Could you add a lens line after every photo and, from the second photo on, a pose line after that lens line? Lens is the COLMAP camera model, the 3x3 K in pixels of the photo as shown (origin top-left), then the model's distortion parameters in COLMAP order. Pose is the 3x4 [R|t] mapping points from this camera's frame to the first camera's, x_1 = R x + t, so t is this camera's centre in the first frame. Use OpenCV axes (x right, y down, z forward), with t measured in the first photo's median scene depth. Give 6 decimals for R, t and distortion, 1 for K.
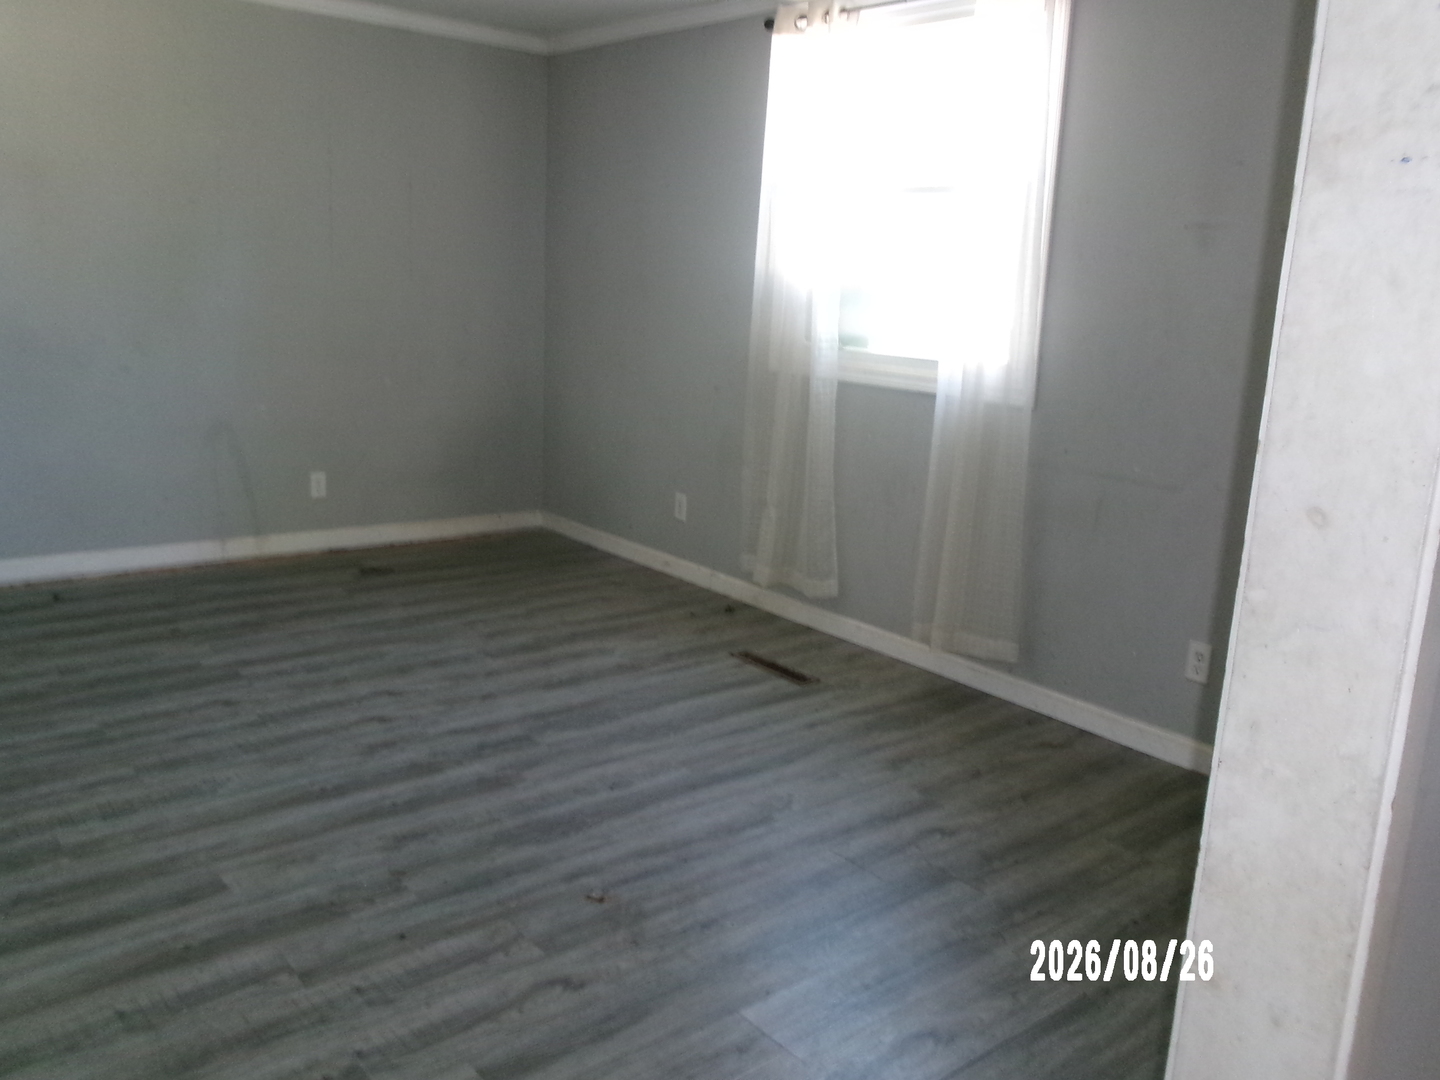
lens RADIAL K [[1188.3, 0, 720.0], [0, 1188.3, 540.0], [0, 0, 1]] dist [0.006385, 0.021058]
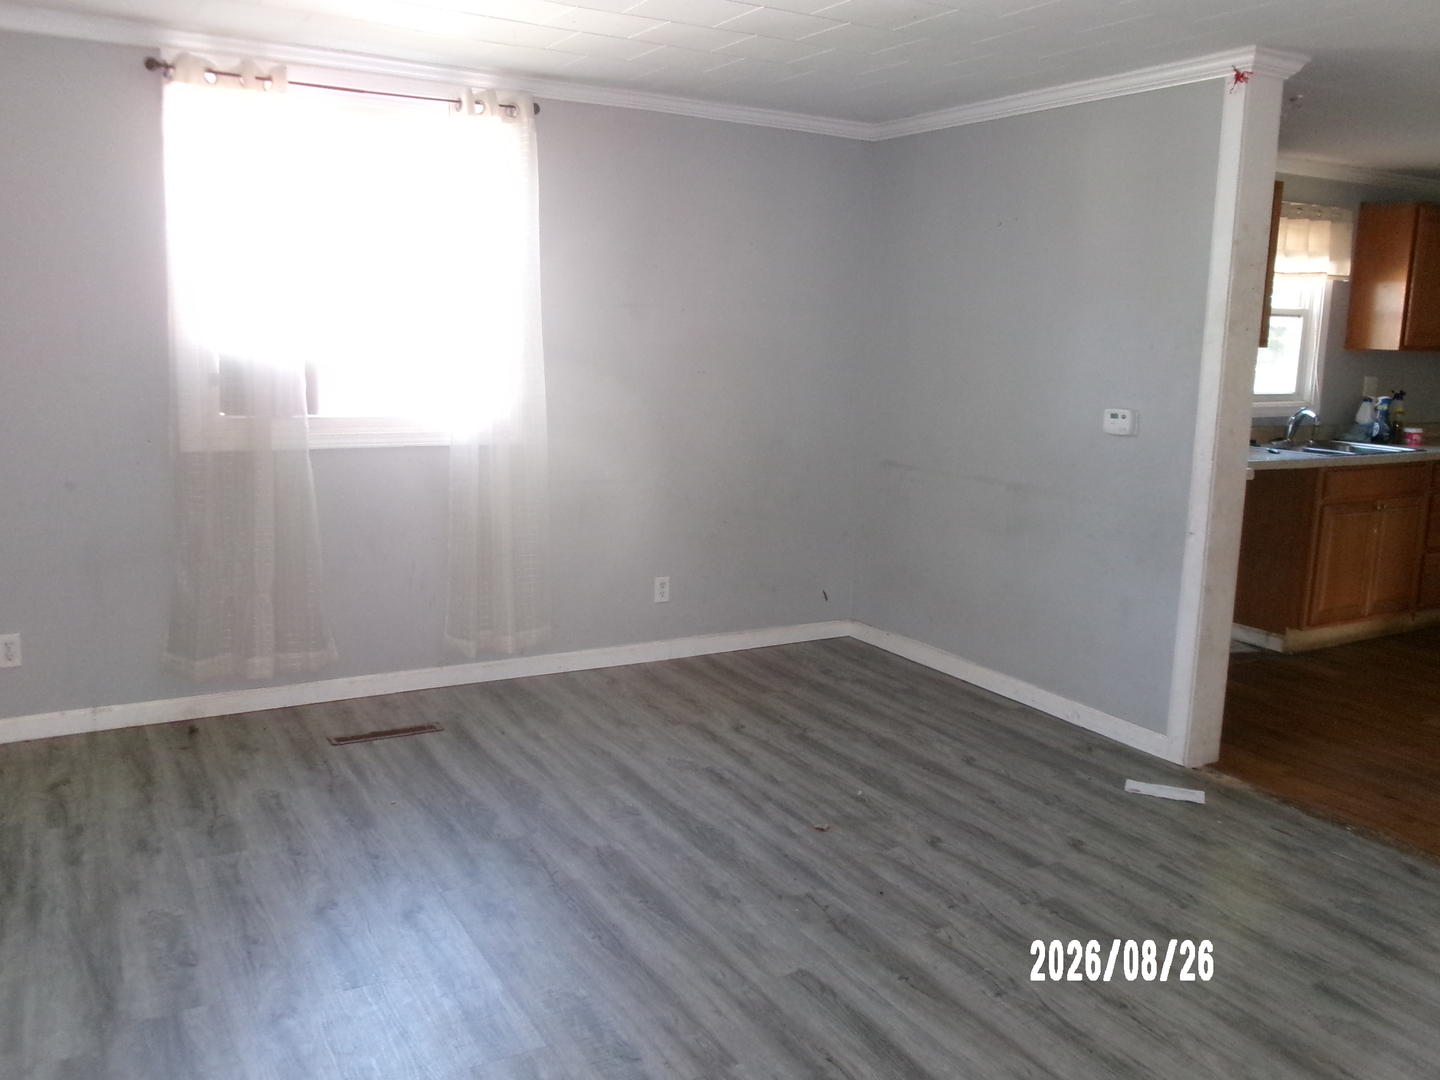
lens RADIAL K [[1188.3, 0, 720.0], [0, 1188.3, 540.0], [0, 0, 1]] dist [0.006385, 0.021058]
pose [[0.157241, -0.207219, 0.965575, -1.053285], [0.200083, 0.964145, 0.174329, -0.212148], [-0.967079, 0.165783, 0.193064, 0.619928]]
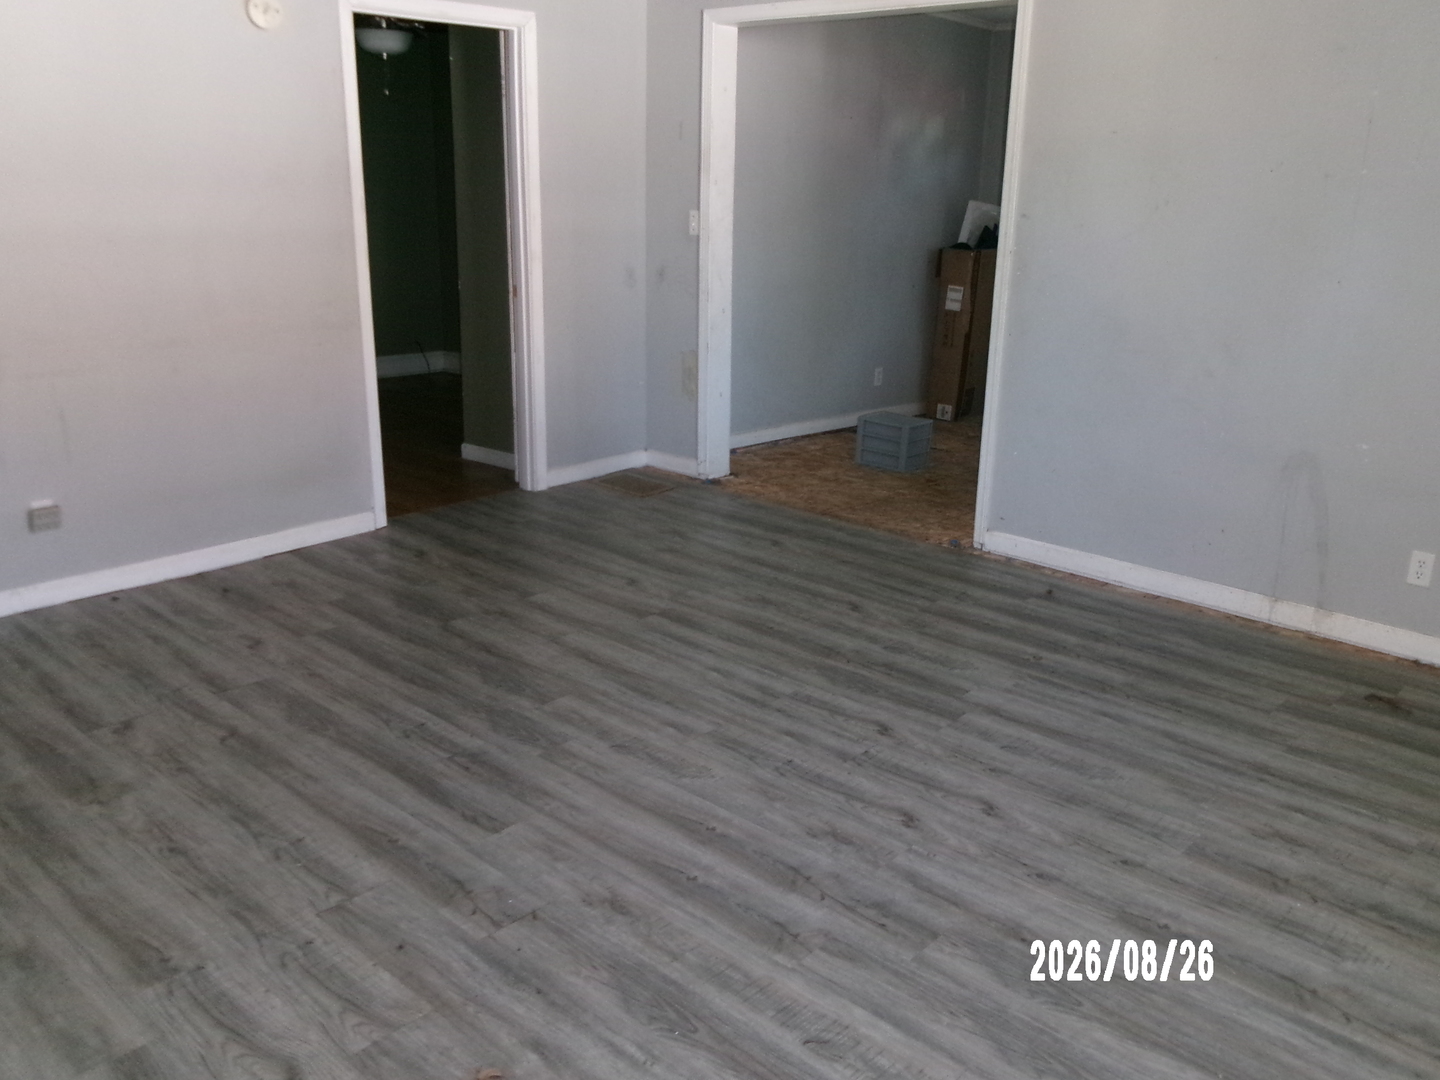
lens RADIAL K [[1188.3, 0, 720.0], [0, 1188.3, 540.0], [0, 0, 1]] dist [0.006385, 0.021058]
pose [[0.145765, 0.239370, -0.959924, 0.444223], [-0.236469, 0.950593, 0.201135, -0.168507], [0.960643, 0.197674, 0.195167, 0.719835]]
